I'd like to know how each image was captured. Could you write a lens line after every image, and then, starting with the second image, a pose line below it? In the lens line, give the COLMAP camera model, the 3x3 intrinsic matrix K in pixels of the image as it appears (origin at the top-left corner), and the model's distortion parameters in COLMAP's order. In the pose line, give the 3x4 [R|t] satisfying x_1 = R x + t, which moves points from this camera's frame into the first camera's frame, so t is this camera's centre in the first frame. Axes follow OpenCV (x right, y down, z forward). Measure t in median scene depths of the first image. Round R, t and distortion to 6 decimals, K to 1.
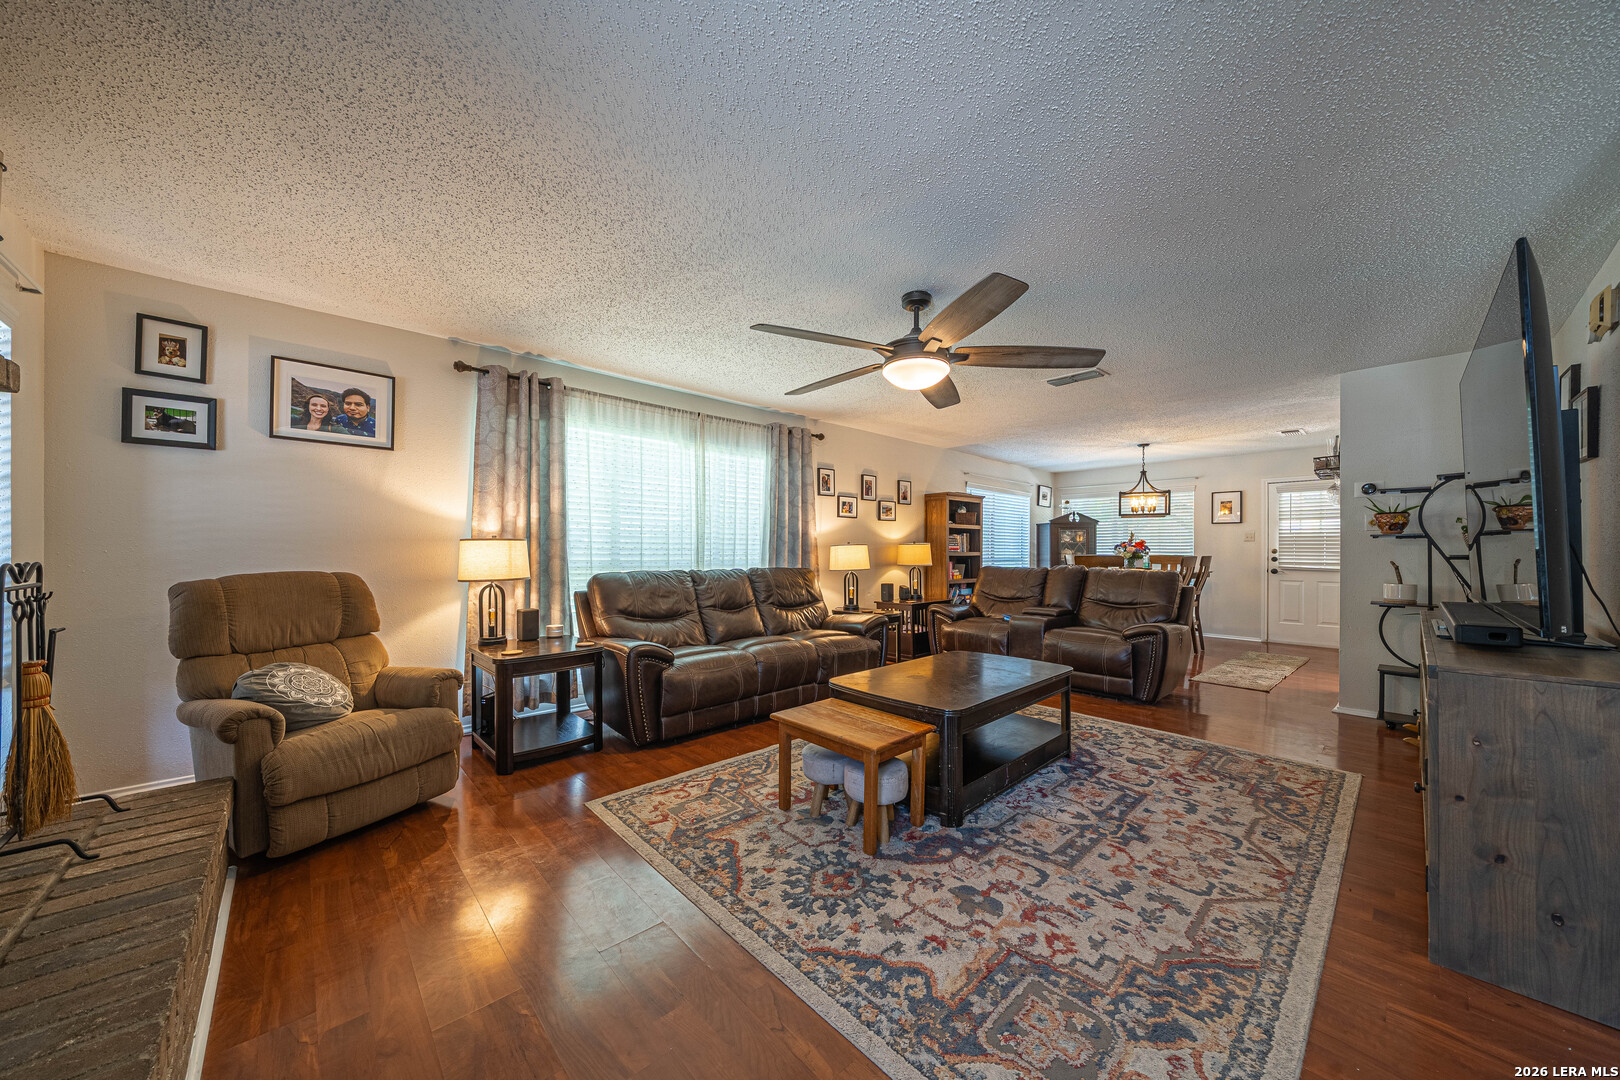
lens RADIAL K [[557.2, 0, 801.7], [0, 557.2, 552.0], [0, 0, 1]] dist [-0.005889, -0.000325]
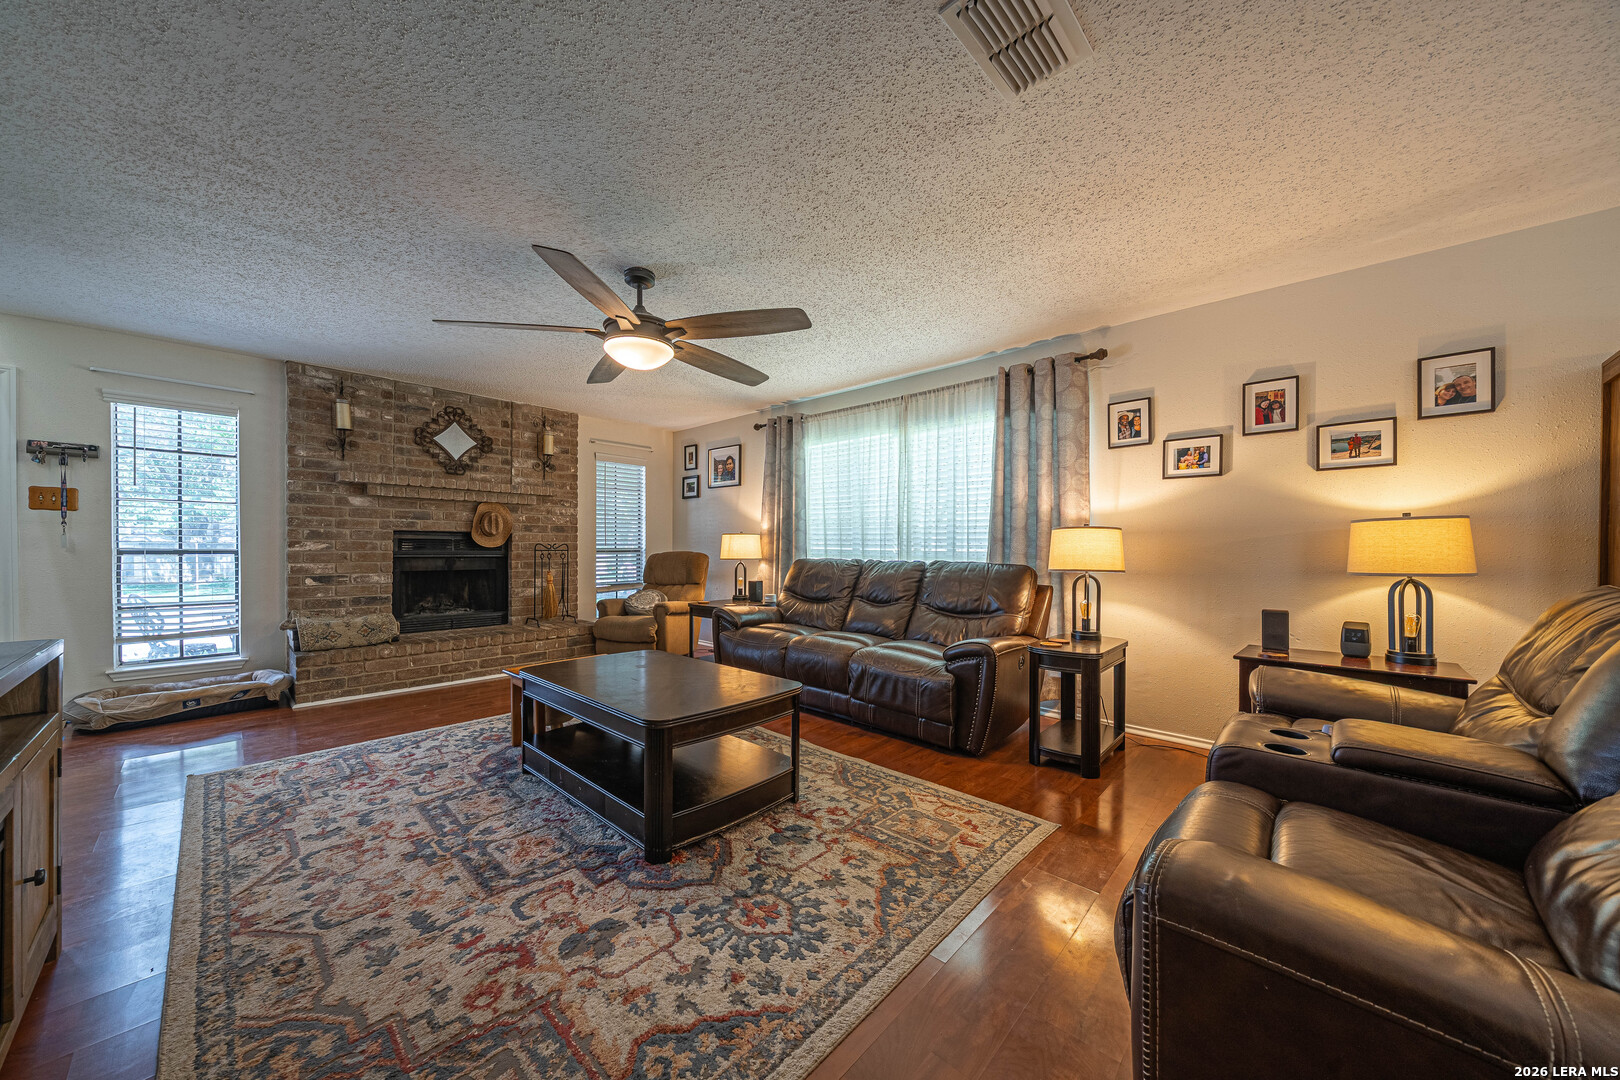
lens RADIAL K [[557.2, 0, 801.7], [0, 557.2, 552.0], [0, 0, 1]] dist [-0.005889, -0.000325]
pose [[0.077265, 0.005683, -0.996994, 1.109259], [-0.009144, 0.999946, 0.004992, 0.019852], [0.996969, 0.008731, 0.077313, 1.117686]]
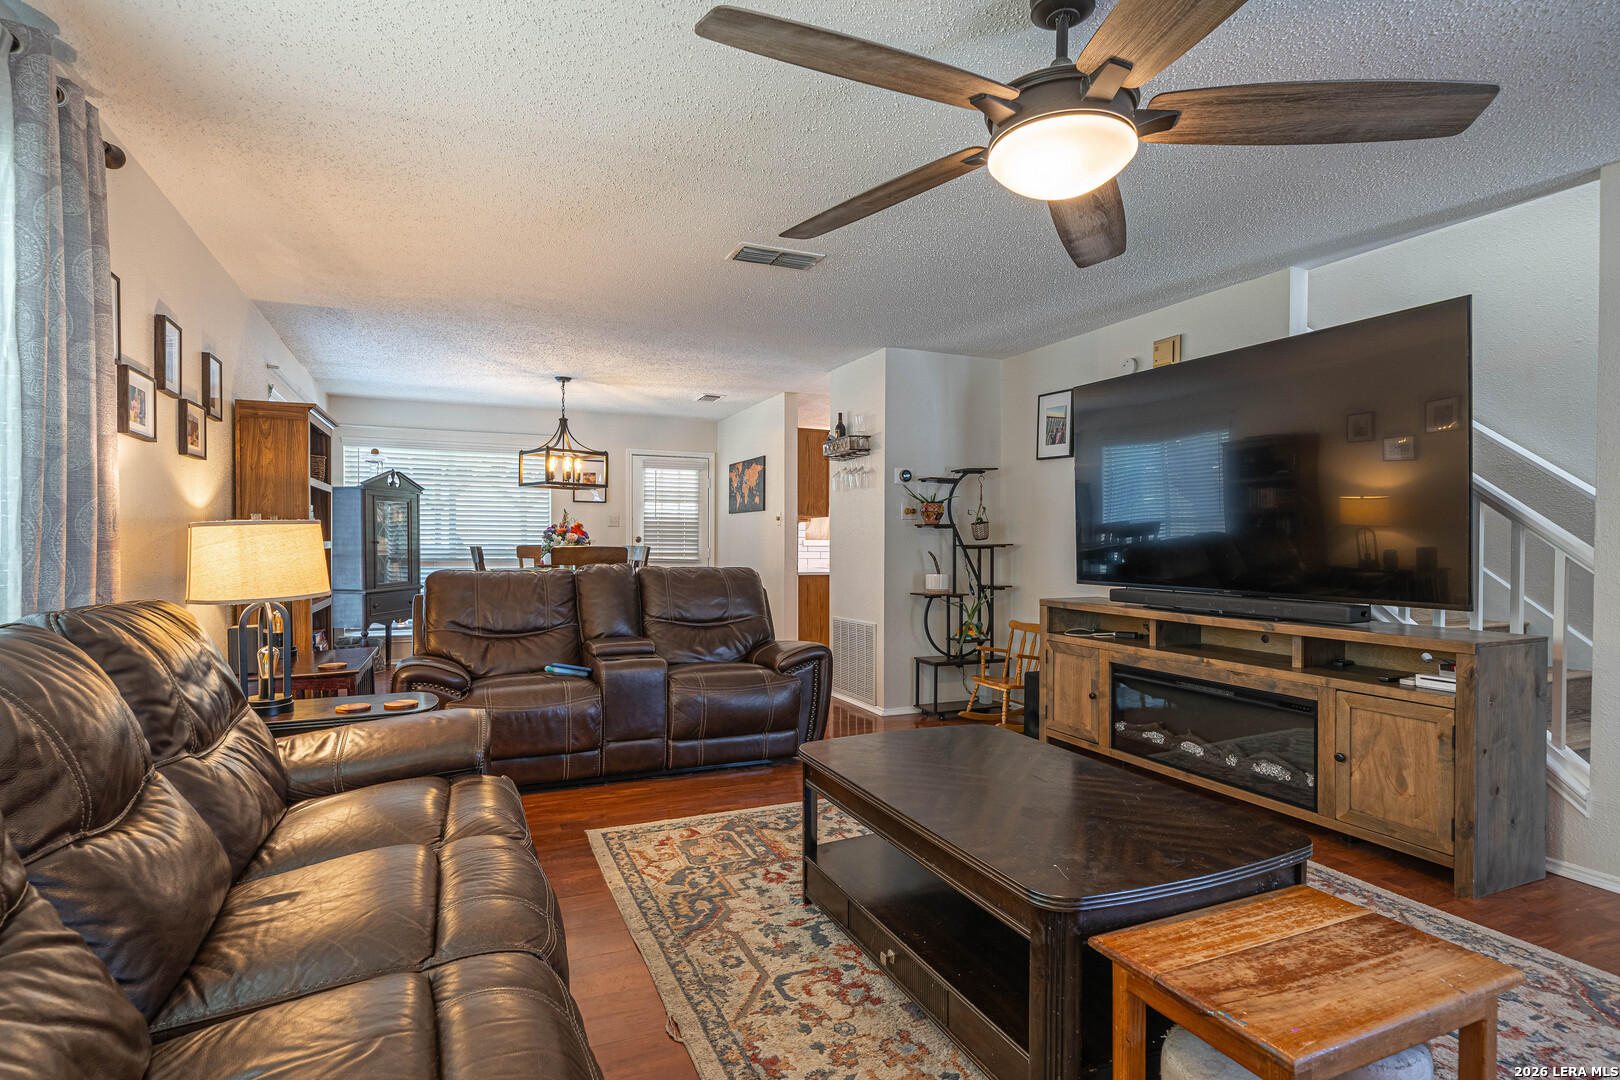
lens RADIAL K [[815.2, 0, 802.1], [0, 815.2, 547.9], [0, 0, 1]] dist [-0.000651, 0.000612]
pose [[0.319688, -0.009987, 0.947470, -0.470620], [-0.001184, 0.999939, 0.010939, -0.005568], [-0.947522, -0.004619, 0.319656, 0.908270]]
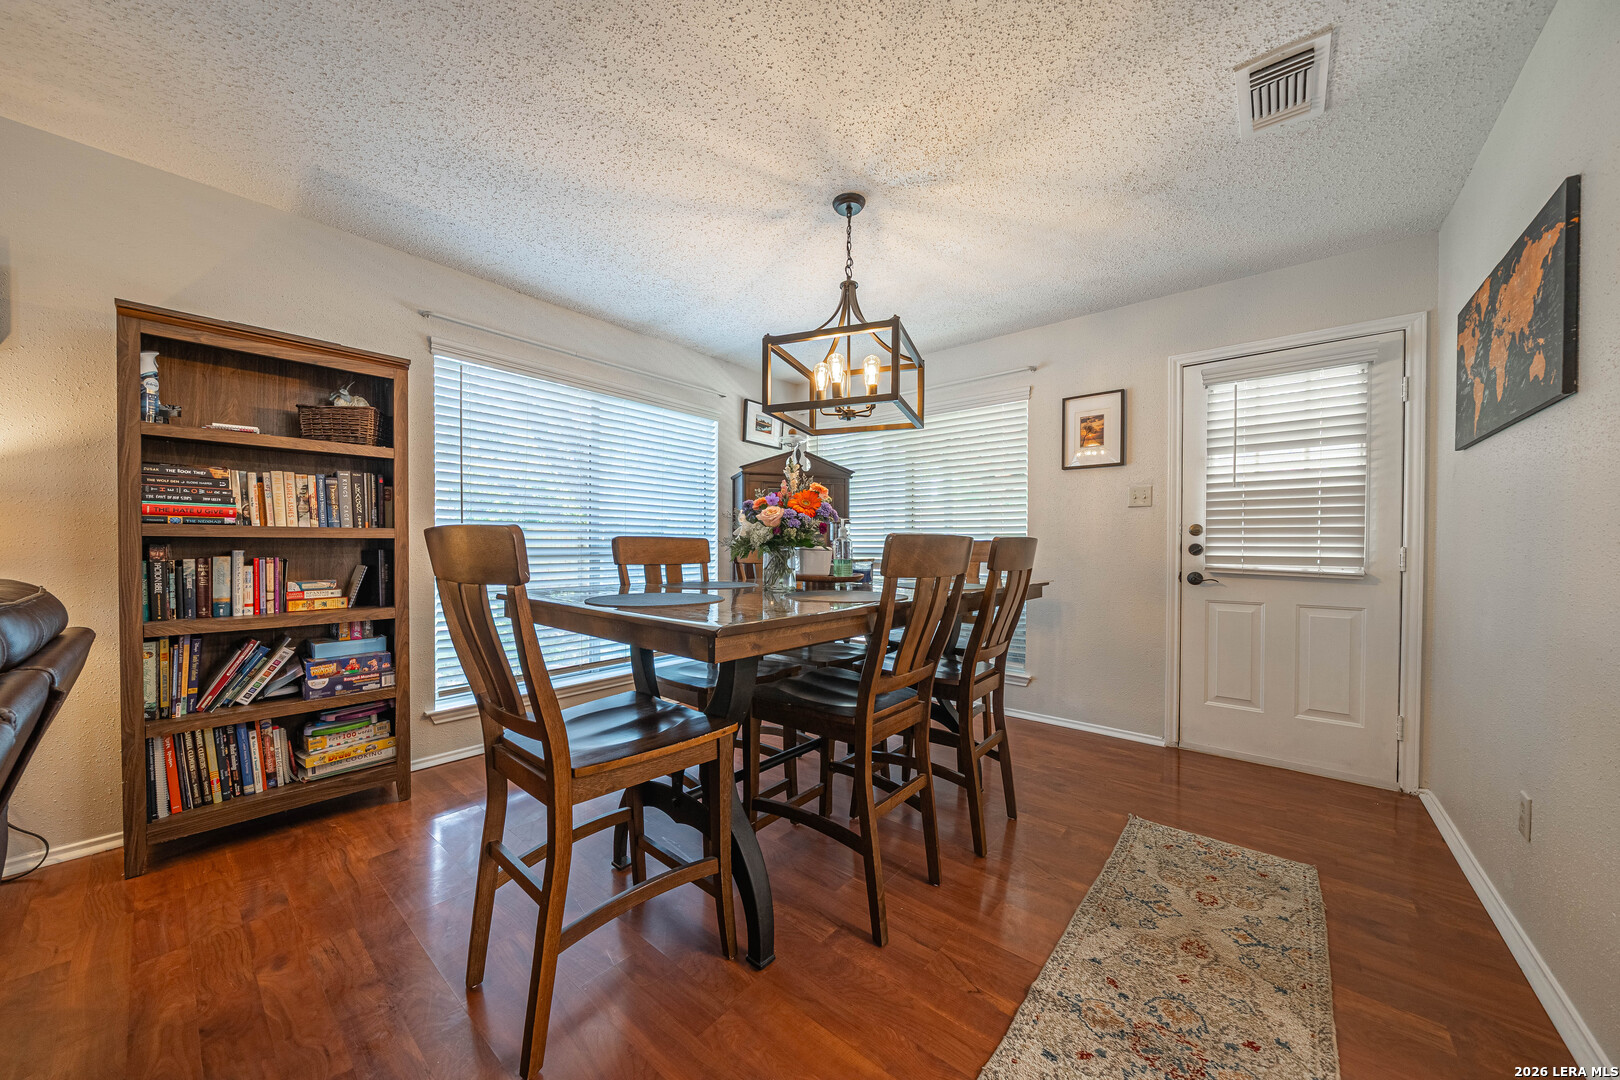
lens RADIAL K [[557.2, 0, 801.7], [0, 557.2, 552.0], [0, 0, 1]] dist [-0.005889, -0.000325]
pose [[0.991323, -0.001219, 0.131444, 1.178825], [0.000208, 0.999970, 0.007707, 0.026708], [-0.131449, -0.007613, 0.991294, 1.461267]]
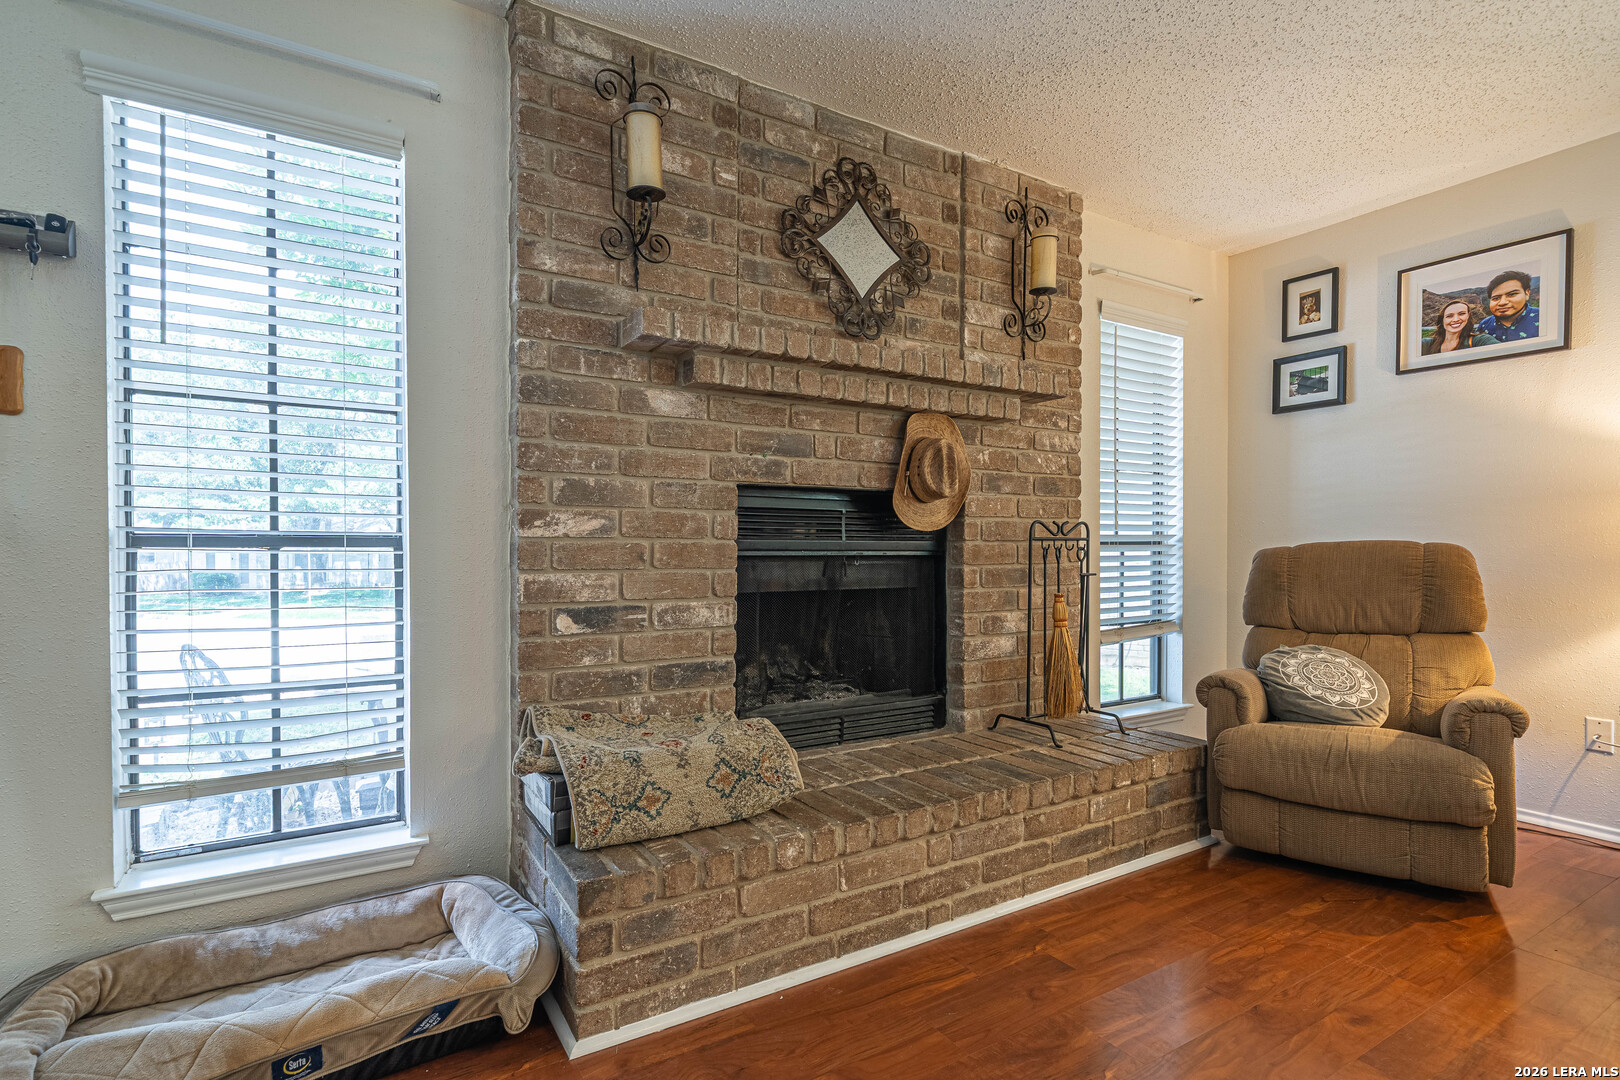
lens RADIAL K [[784.7, 0, 799.8], [0, 784.7, 554.0], [0, 0, 1]] dist [0.000241, -0.000462]
pose [[-0.193024, 0.006277, -0.981174, 0.294808], [-0.004508, 0.999963, 0.007284, 0.043072], [0.981184, 0.005829, -0.192989, 0.352901]]
